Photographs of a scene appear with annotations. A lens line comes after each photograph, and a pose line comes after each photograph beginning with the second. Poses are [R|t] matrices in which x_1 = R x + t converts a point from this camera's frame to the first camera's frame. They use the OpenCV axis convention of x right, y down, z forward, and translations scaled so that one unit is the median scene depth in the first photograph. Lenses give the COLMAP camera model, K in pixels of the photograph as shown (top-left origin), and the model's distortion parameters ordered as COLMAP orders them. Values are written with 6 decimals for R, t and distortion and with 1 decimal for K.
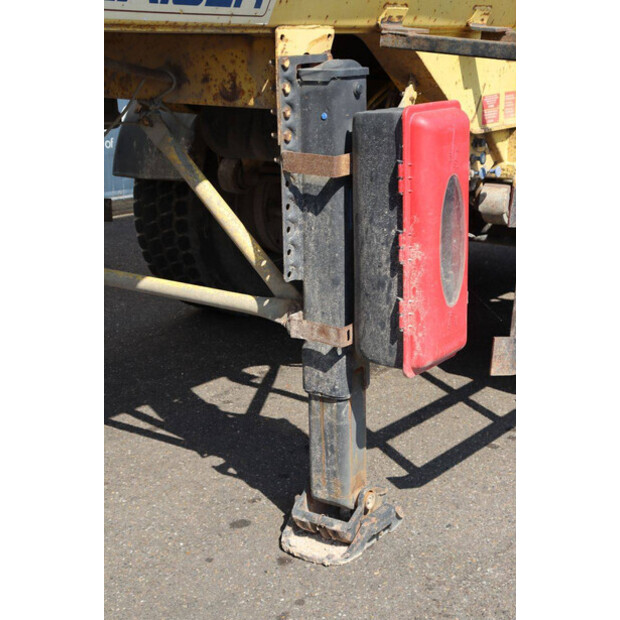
lens RADIAL K [[1077.8, 0, 310.0], [0, 1077.8, 310.0], [0, 0, 1]] dist [0.189585, 0.089715]
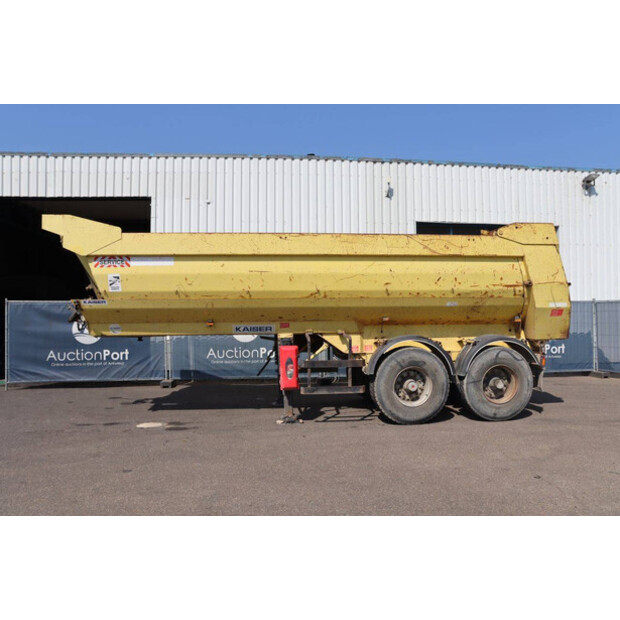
lens RADIAL K [[519.4, 0, 310.0], [0, 519.4, 310.0], [0, 0, 1]] dist [-0.147361, 0.005894]
pose [[0.677547, -0.009953, -0.735412, 2.125292], [-0.169817, 0.970773, -0.169593, 0.082928], [0.715606, 0.239792, 0.656054, -0.813752]]
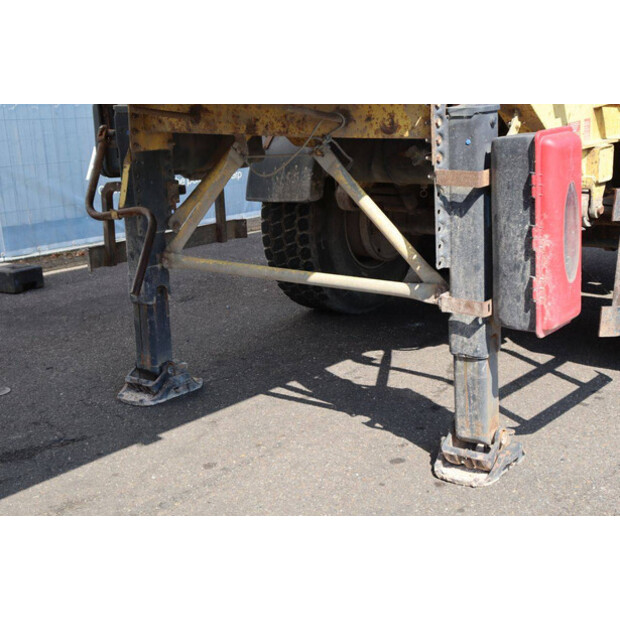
lens RADIAL K [[1002.3, 0, 310.0], [0, 1002.3, 310.0], [0, 0, 1]] dist [0.195204, 0.064310]
pose [[0.999271, -0.028889, -0.024965, -0.142960], [0.028379, 0.999386, -0.020543, 0.042543], [0.025543, 0.019820, 0.999477, -0.217582]]
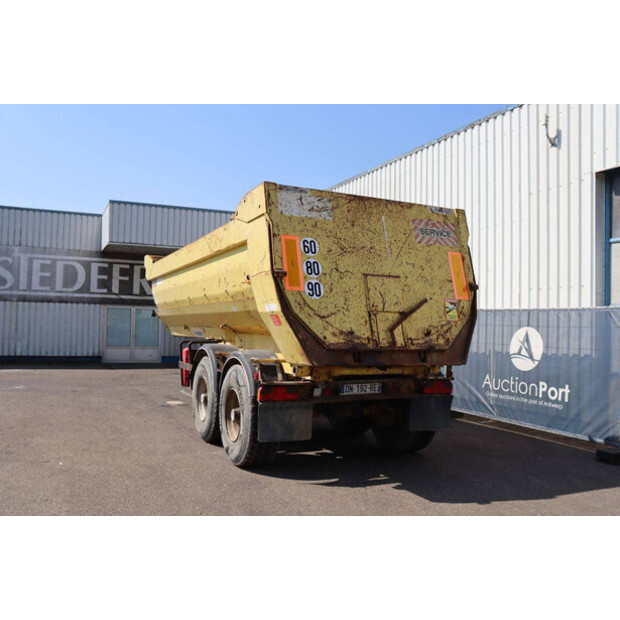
lens RADIAL K [[581.8, 0, 310.0], [0, 581.8, 310.0], [0, 0, 1]] dist [-0.150253, 0.300311]
pose [[-0.483554, -0.039268, -0.874433, 2.700312], [-0.234366, 0.968327, 0.086118, -0.843325], [0.843355, 0.246580, -0.477442, 3.051297]]
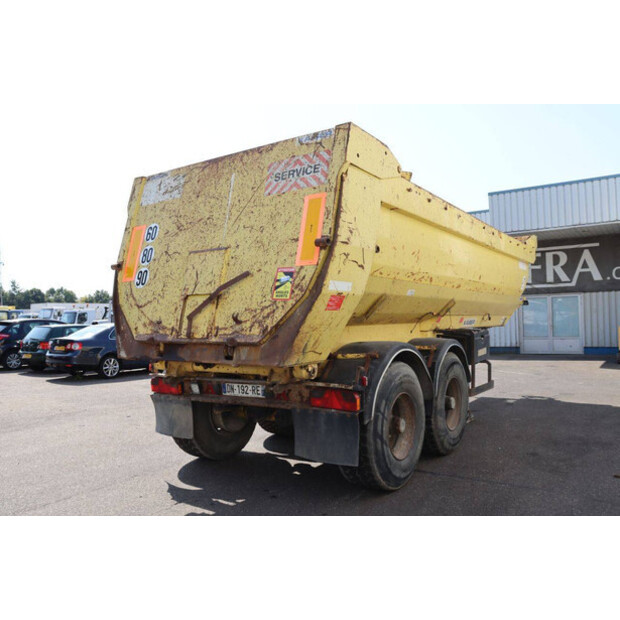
lens RADIAL K [[532.4, 0, 300.9], [0, 532.4, 310.7], [0, 0, 1]] dist [-0.129704, 0.002276]
pose [[-0.999588, 0.017872, -0.022438, 0.454039], [0.012331, 0.973947, 0.226438, -1.022799], [0.025901, 0.226069, -0.973767, 3.806503]]
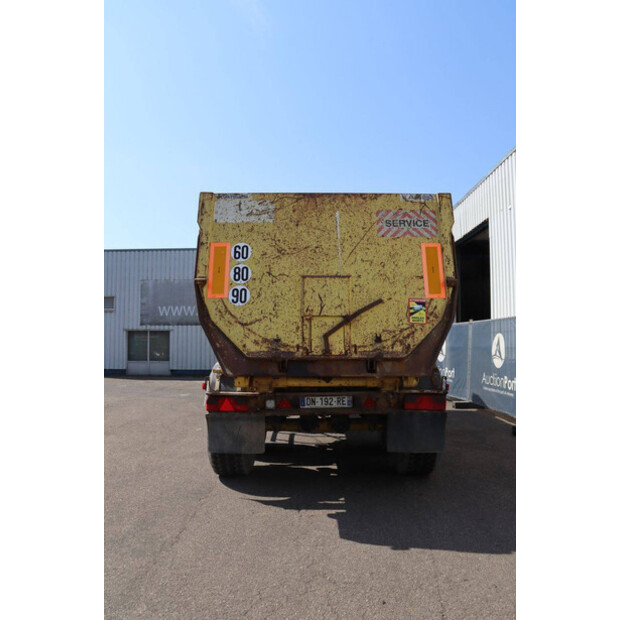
lens RADIAL K [[519.4, 0, 310.0], [0, 519.4, 310.0], [0, 0, 1]] dist [-0.147361, 0.005894]
pose [[-0.811530, -0.035647, -0.583223, 1.744304], [-0.141766, 0.980326, 0.137344, -0.965045], [0.566852, 0.194140, -0.800617, 3.599572]]
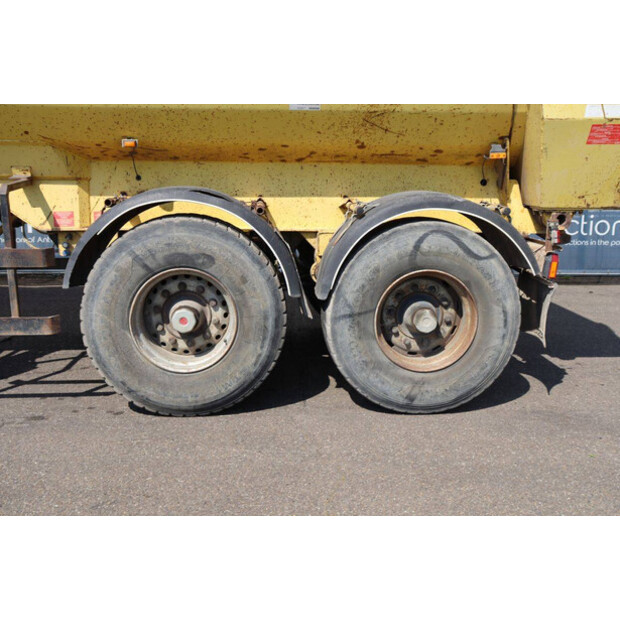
lens RADIAL K [[755.4, 0, 327.8], [0, 755.4, 308.3], [0, 0, 1]] dist [-0.155449, 0.490805]
pose [[0.669877, 0.138418, -0.729455, 1.799566], [-0.189118, 0.981873, 0.012644, -0.171384], [0.717983, 0.129484, 0.683911, 0.593143]]
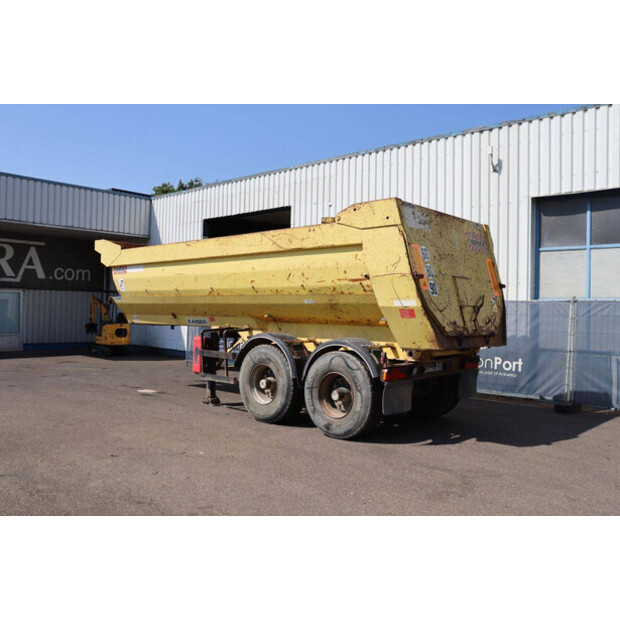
lens RADIAL K [[581.8, 0, 310.0], [0, 581.8, 310.0], [0, 0, 1]] dist [-0.150253, 0.300311]
pose [[-0.110949, -0.008196, -0.993792, 3.471257], [-0.258580, 0.965764, 0.020903, -0.568345], [0.959597, 0.259294, -0.109270, 1.870573]]
